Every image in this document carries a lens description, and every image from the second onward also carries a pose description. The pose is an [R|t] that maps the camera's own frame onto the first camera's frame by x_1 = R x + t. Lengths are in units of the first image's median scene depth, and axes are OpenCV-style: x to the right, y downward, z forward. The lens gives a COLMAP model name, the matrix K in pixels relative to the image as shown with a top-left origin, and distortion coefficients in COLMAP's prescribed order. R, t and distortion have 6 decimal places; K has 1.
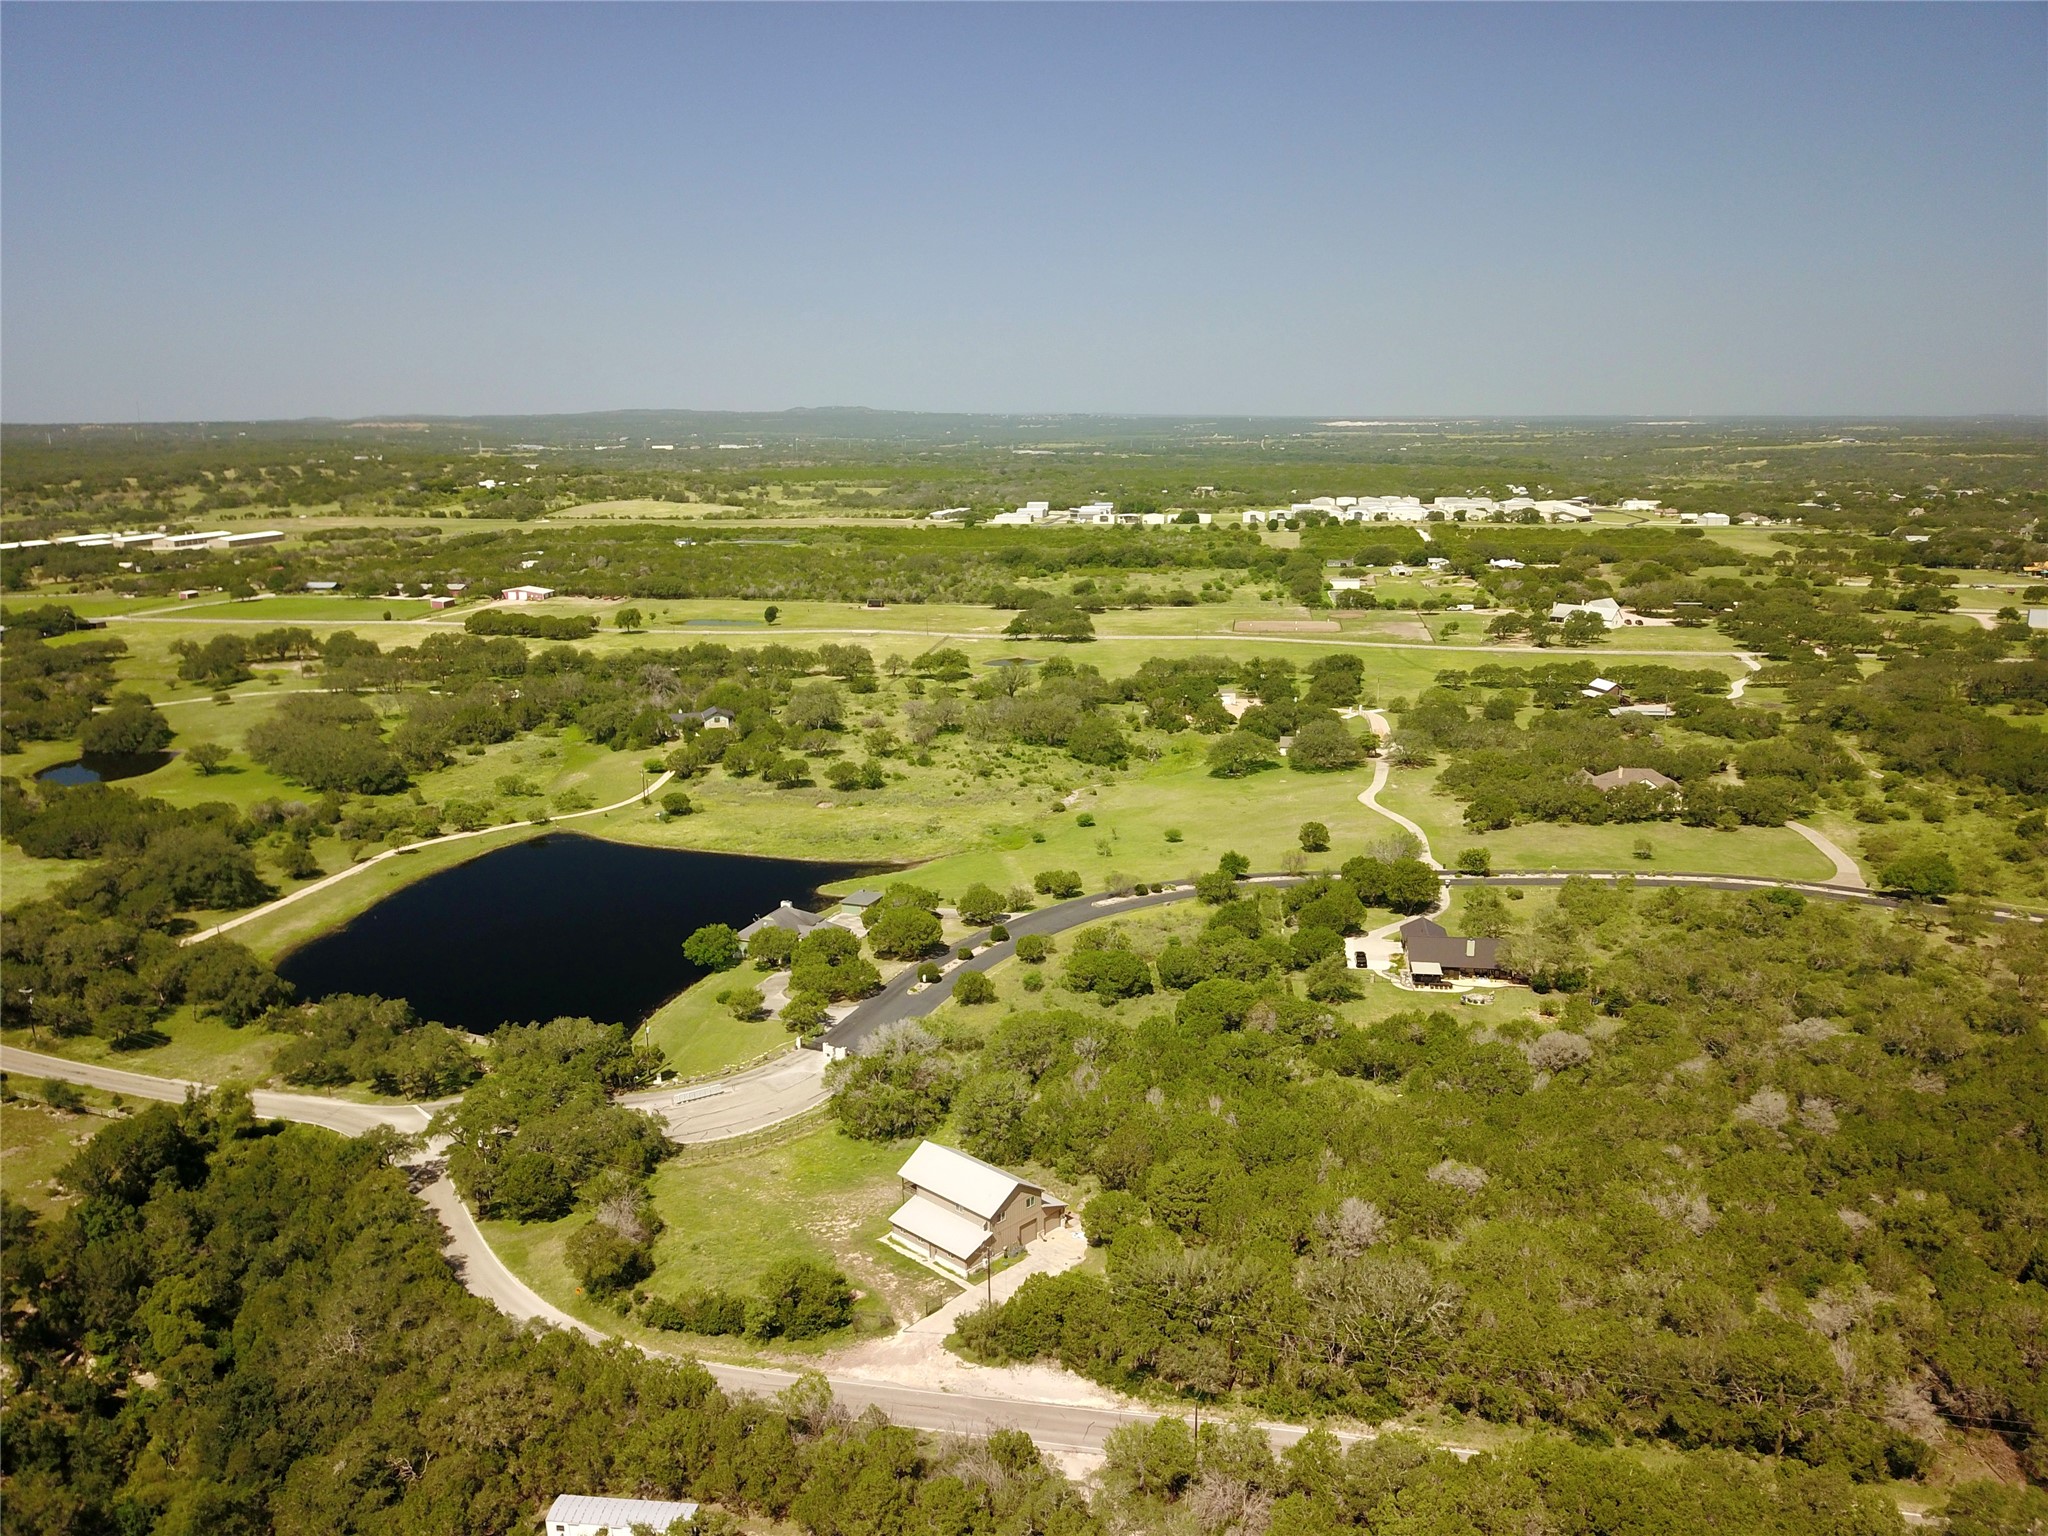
lens RADIAL K [[1493.9, 0, 1032.4], [0, 1493.9, 768.7], [0, 0, 1]] dist [0.042242, -0.002952]
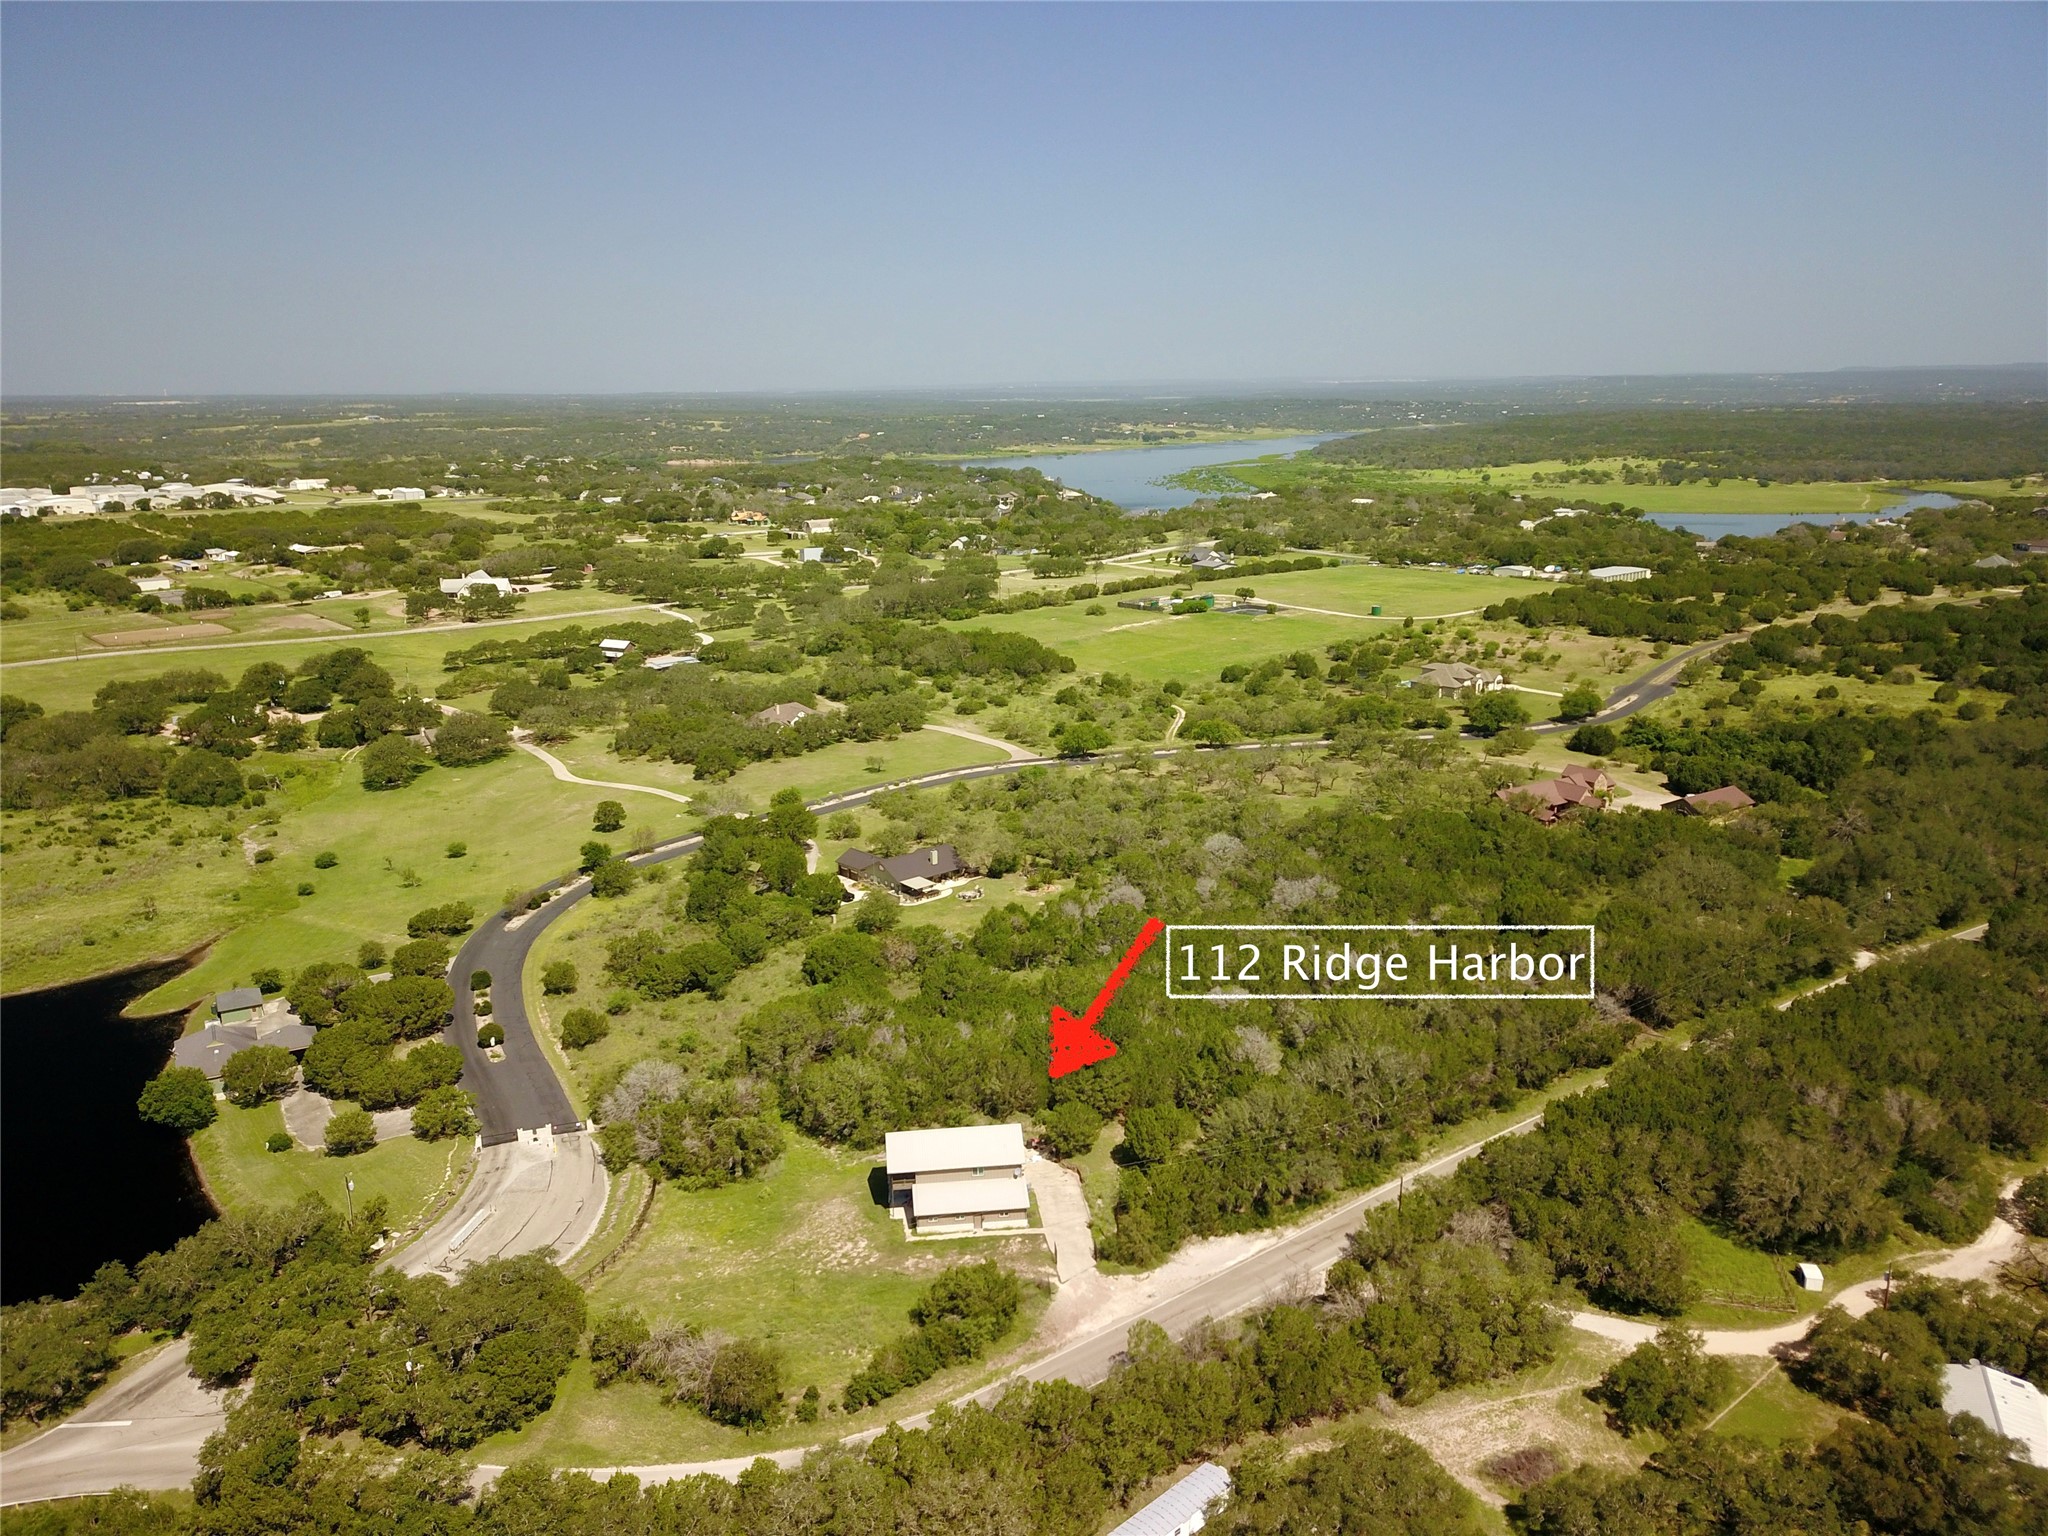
lens RADIAL K [[1493.9, 0, 1032.4], [0, 1493.9, 768.7], [0, 0, 1]] dist [0.042242, -0.002952]
pose [[0.660510, -0.184565, 0.727779, -0.419594], [0.175834, 0.980384, 0.089045, -0.028541], [-0.729938, 0.069153, 0.680007, 0.174257]]
